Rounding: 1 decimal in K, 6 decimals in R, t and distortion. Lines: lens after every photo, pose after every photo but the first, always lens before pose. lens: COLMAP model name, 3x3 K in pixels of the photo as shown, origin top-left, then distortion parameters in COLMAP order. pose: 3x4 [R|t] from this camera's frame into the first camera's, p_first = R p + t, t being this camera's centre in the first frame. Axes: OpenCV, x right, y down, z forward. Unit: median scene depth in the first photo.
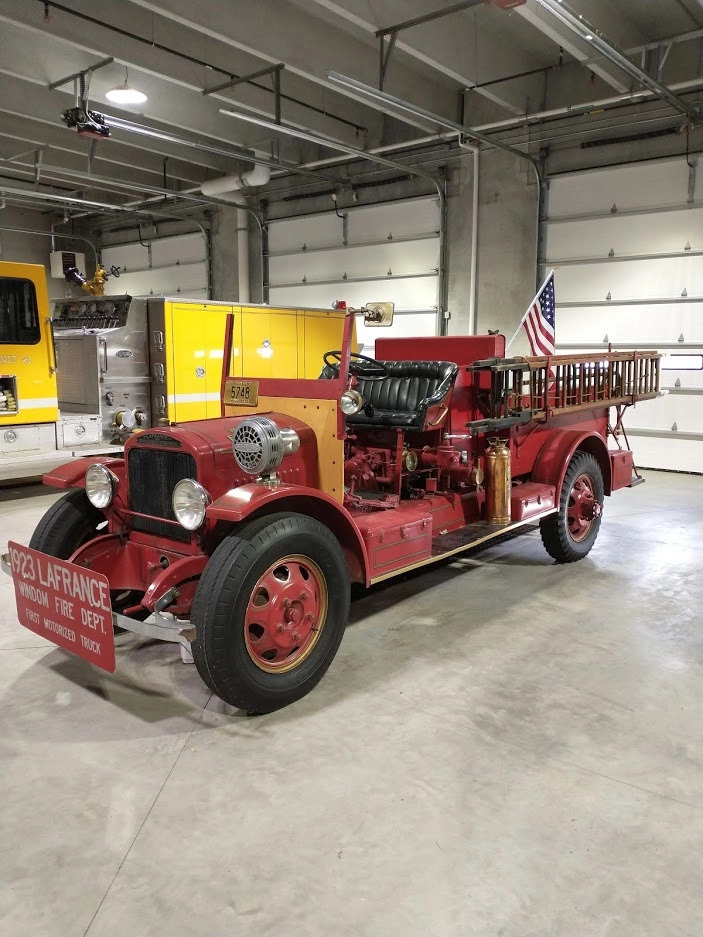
lens RADIAL K [[742.0, 0, 351.5], [0, 742.0, 468.5], [0, 0, 1]] dist [0.008993, -0.012963]
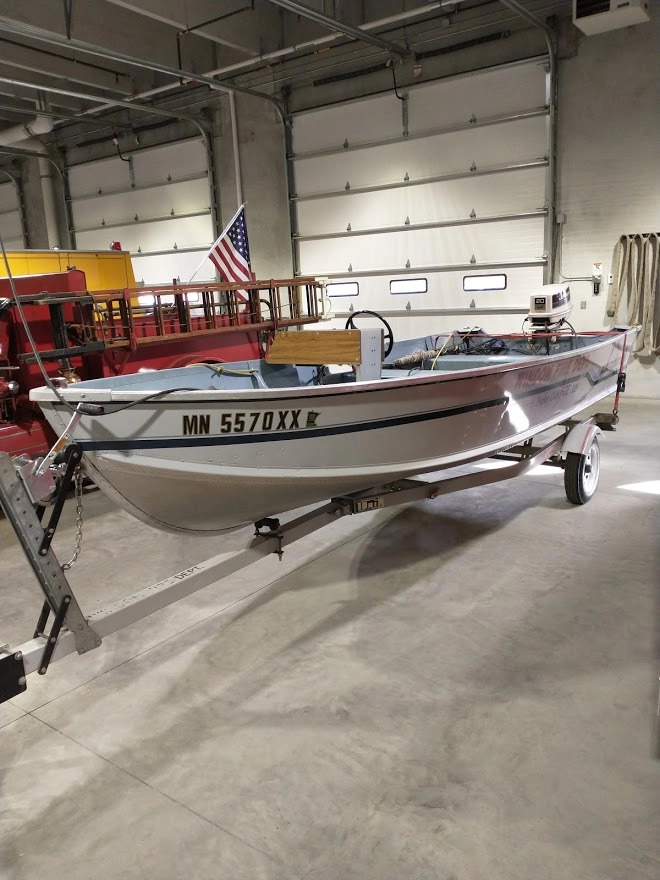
lens RADIAL K [[696.9, 0, 330.0], [0, 696.9, 440.0], [0, 0, 1]] dist [0.008993, -0.012963]
pose [[0.997341, -0.058249, 0.043805, 0.240420], [0.055544, 0.996613, 0.060634, 0.011079], [-0.047189, -0.058039, 0.997198, -0.018925]]
